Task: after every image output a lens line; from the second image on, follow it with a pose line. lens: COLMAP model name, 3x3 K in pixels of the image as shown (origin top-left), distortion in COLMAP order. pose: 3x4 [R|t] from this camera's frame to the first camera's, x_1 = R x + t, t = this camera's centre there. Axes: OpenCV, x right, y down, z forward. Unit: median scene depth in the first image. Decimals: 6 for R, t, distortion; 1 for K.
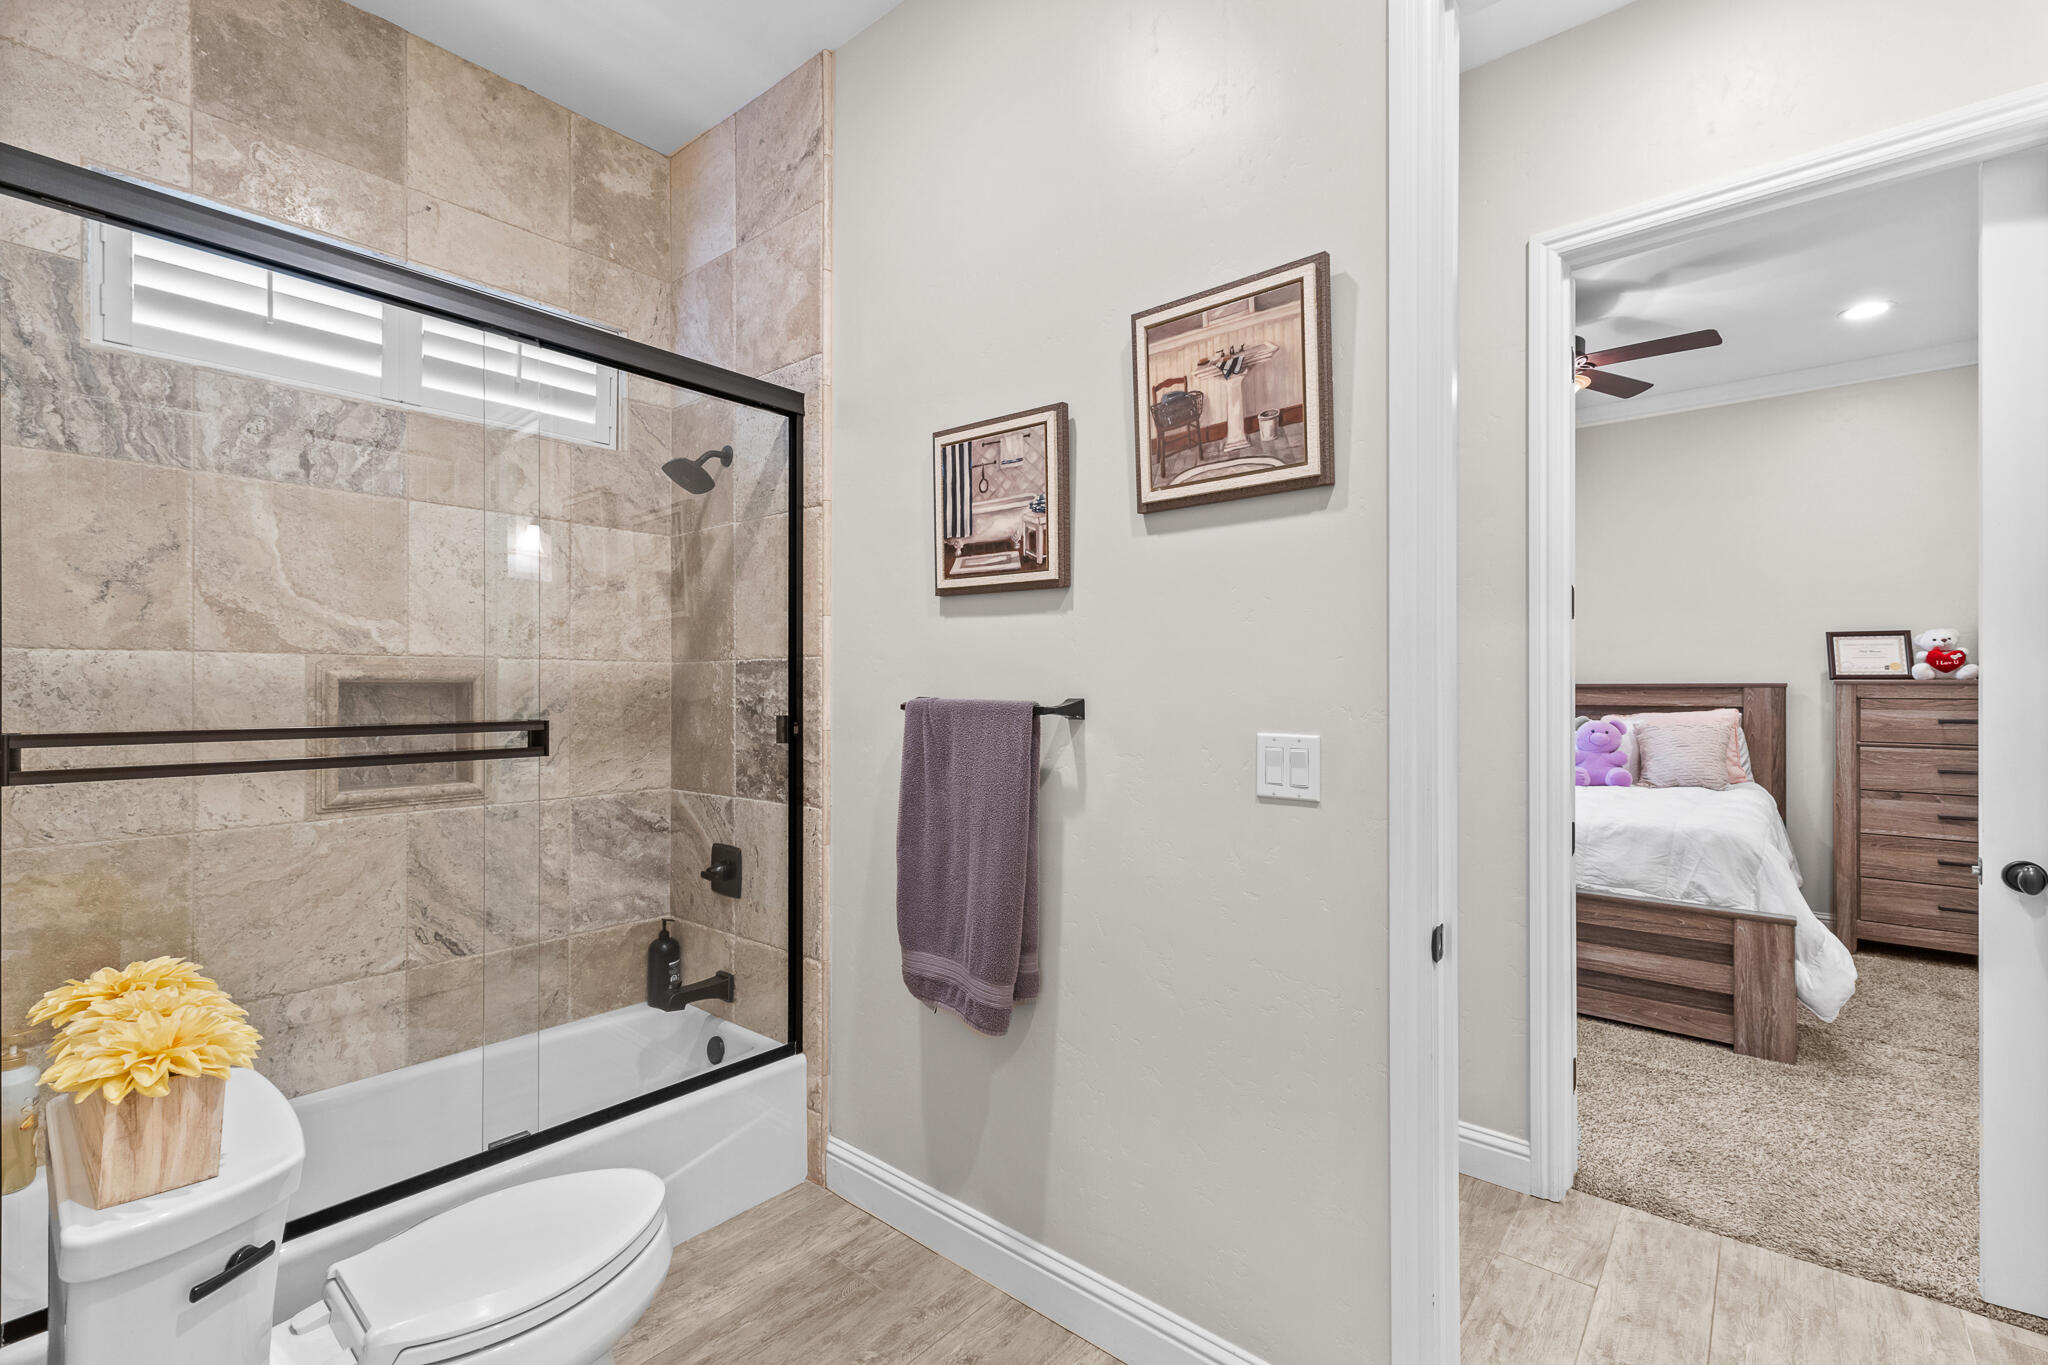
lens RADIAL K [[869.5, 0, 1033.1], [0, 869.5, 688.3], [0, 0, 1]] dist [0.005799, 0.001061]
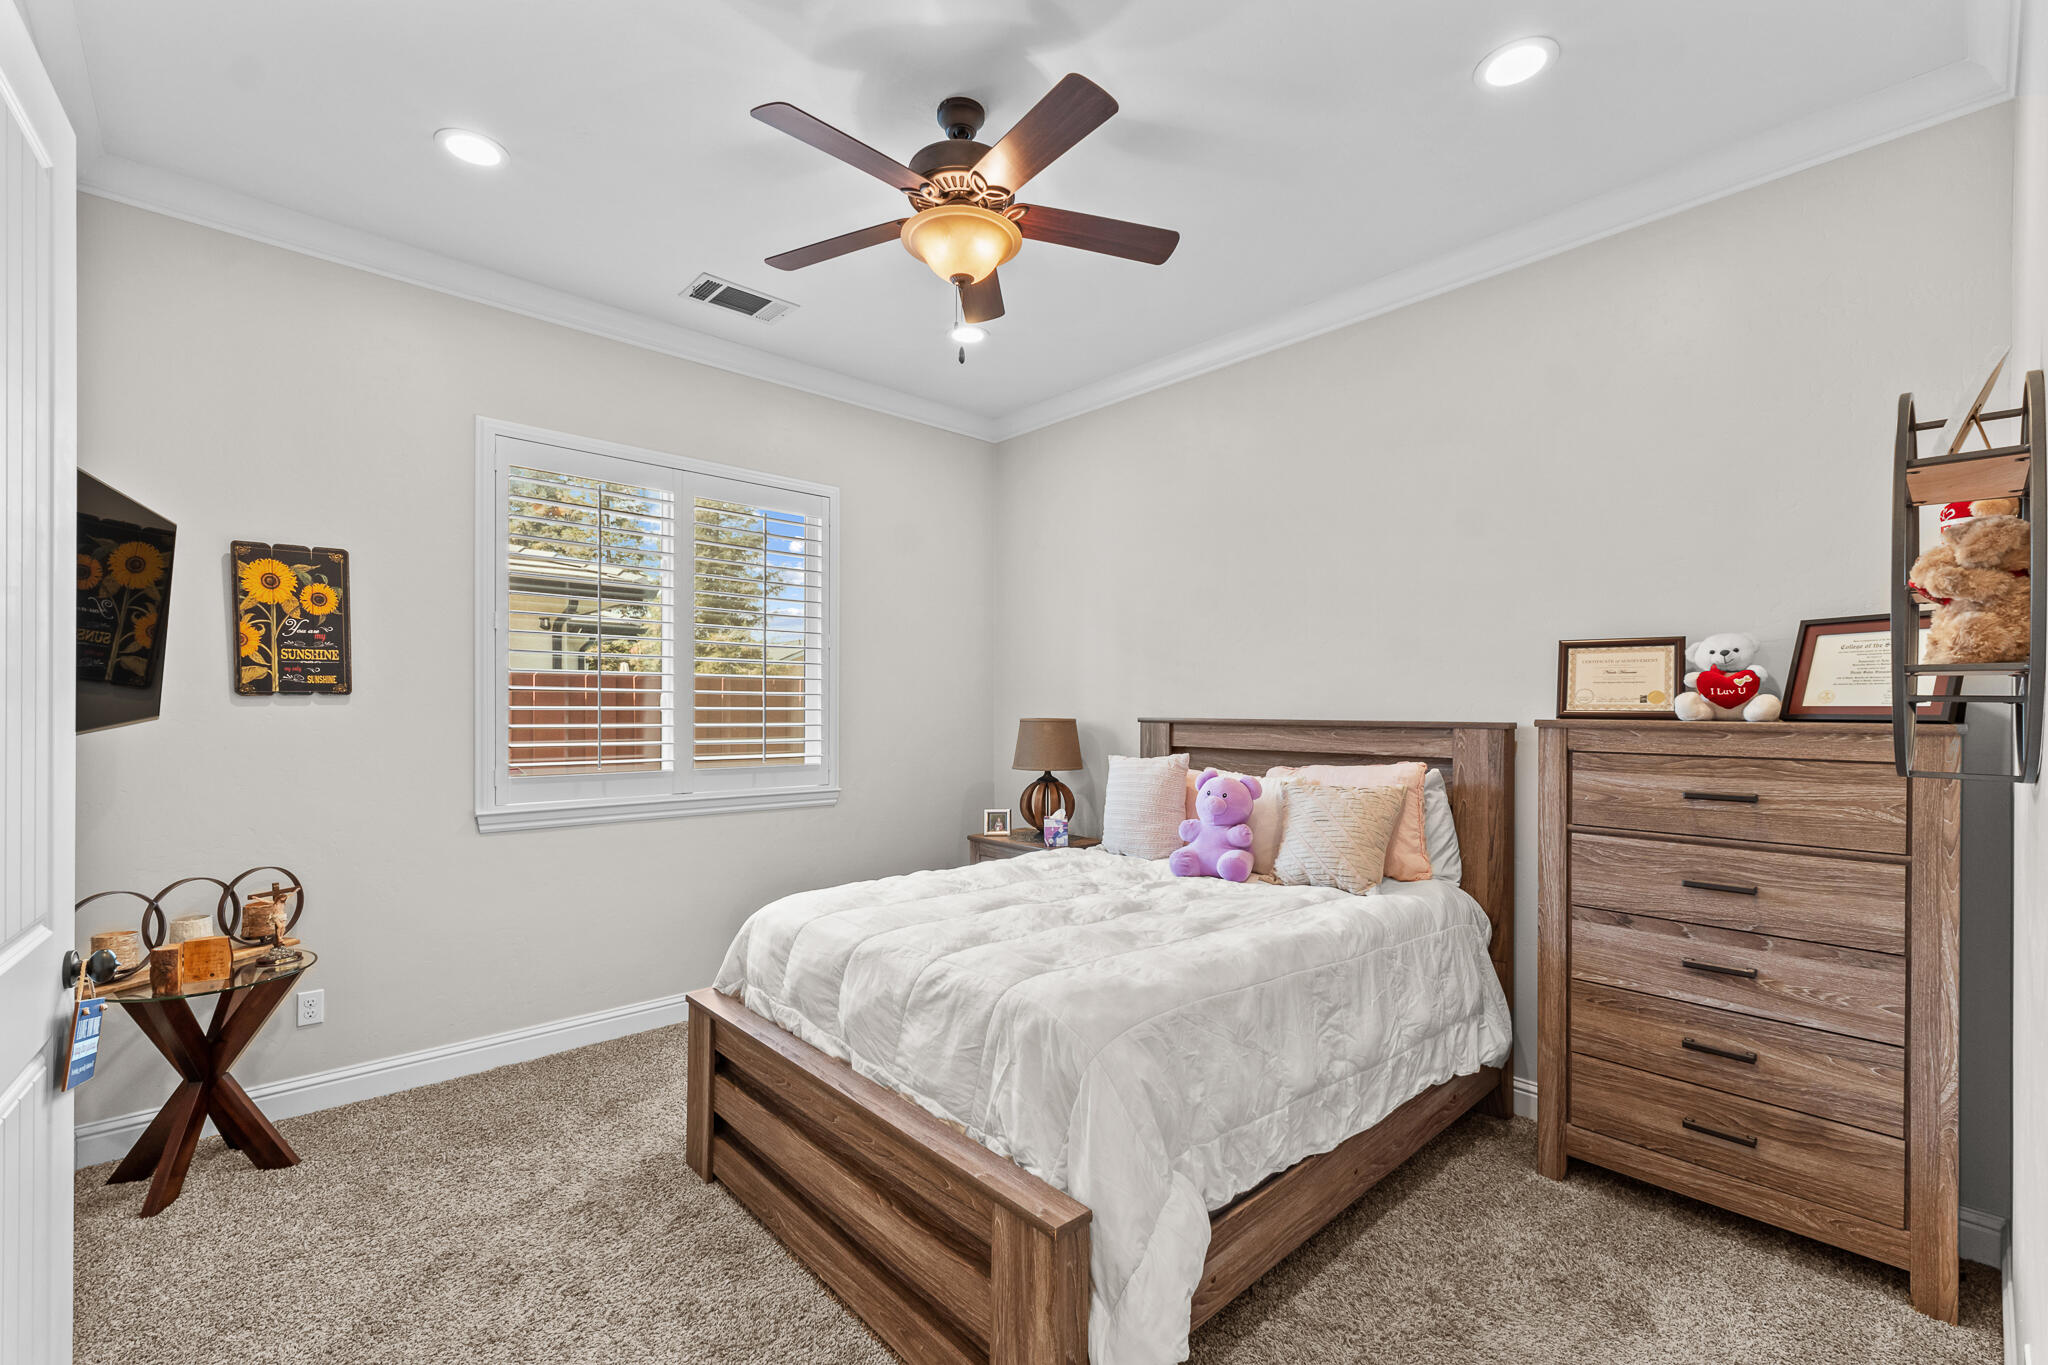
lens RADIAL K [[869.5, 0, 965.9], [0, 869.5, 716.2], [0, 0, 1]] dist [0.005799, 0.001061]
pose [[0.991390, 0.004973, -0.130851, 0.624686], [-0.004310, 0.999976, 0.005351, -0.014151], [0.130875, -0.004741, 0.991388, 0.365605]]
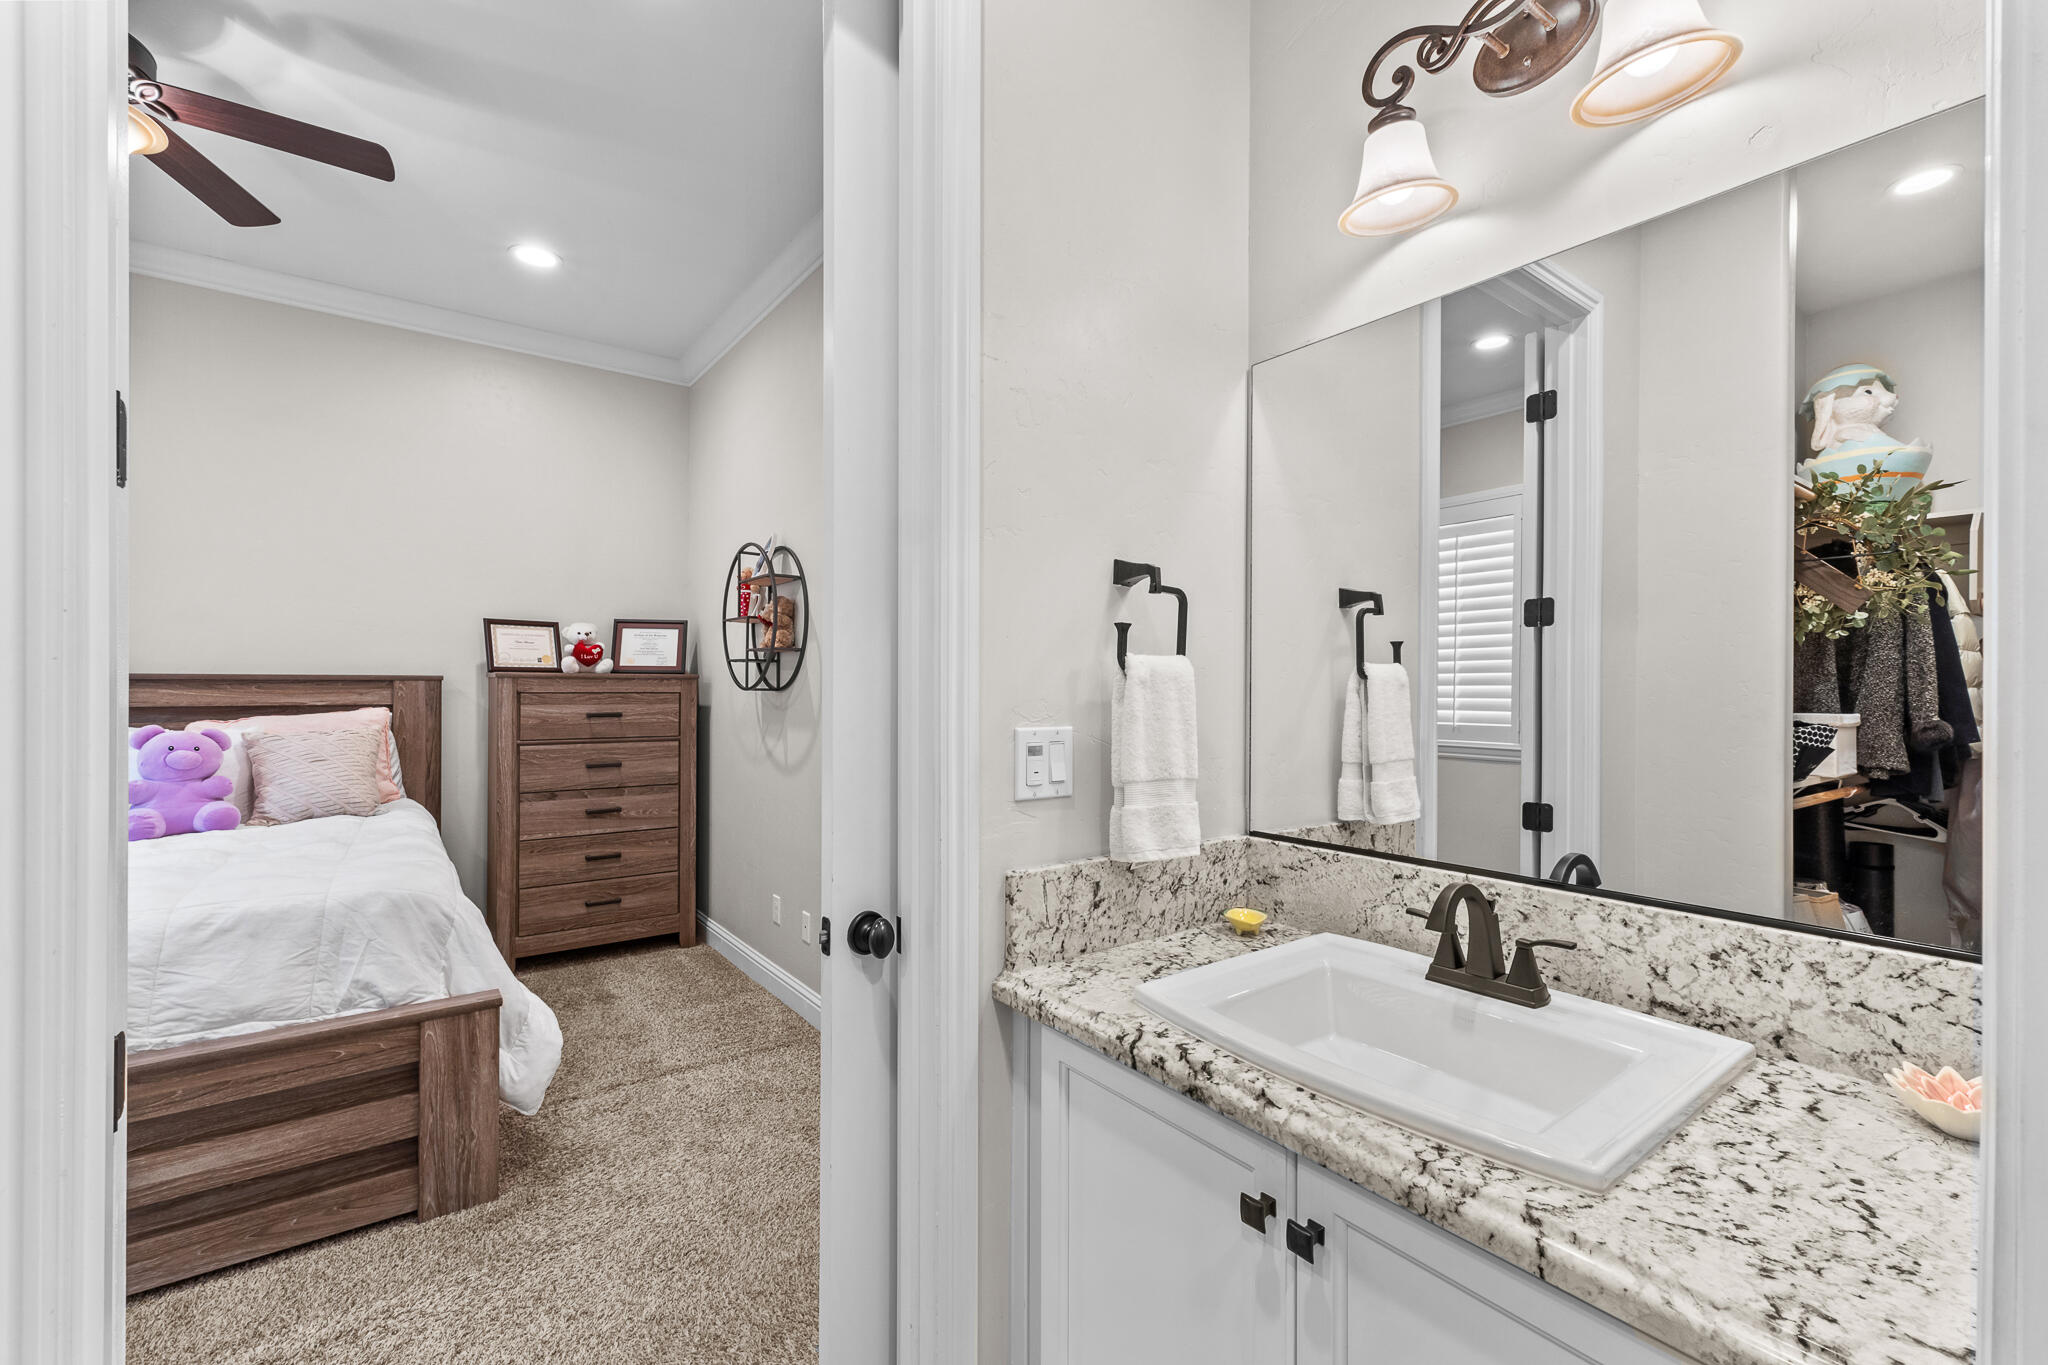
lens RADIAL K [[869.5, 0, 1034.5], [0, 869.5, 682.6], [0, 0, 1]] dist [0.005799, 0.001061]
pose [[0.217519, 0.003373, 0.976050, 0.181596], [-0.001199, 0.999994, -0.003189, 0.003234], [-0.976055, -0.000477, 0.217521, 0.286684]]
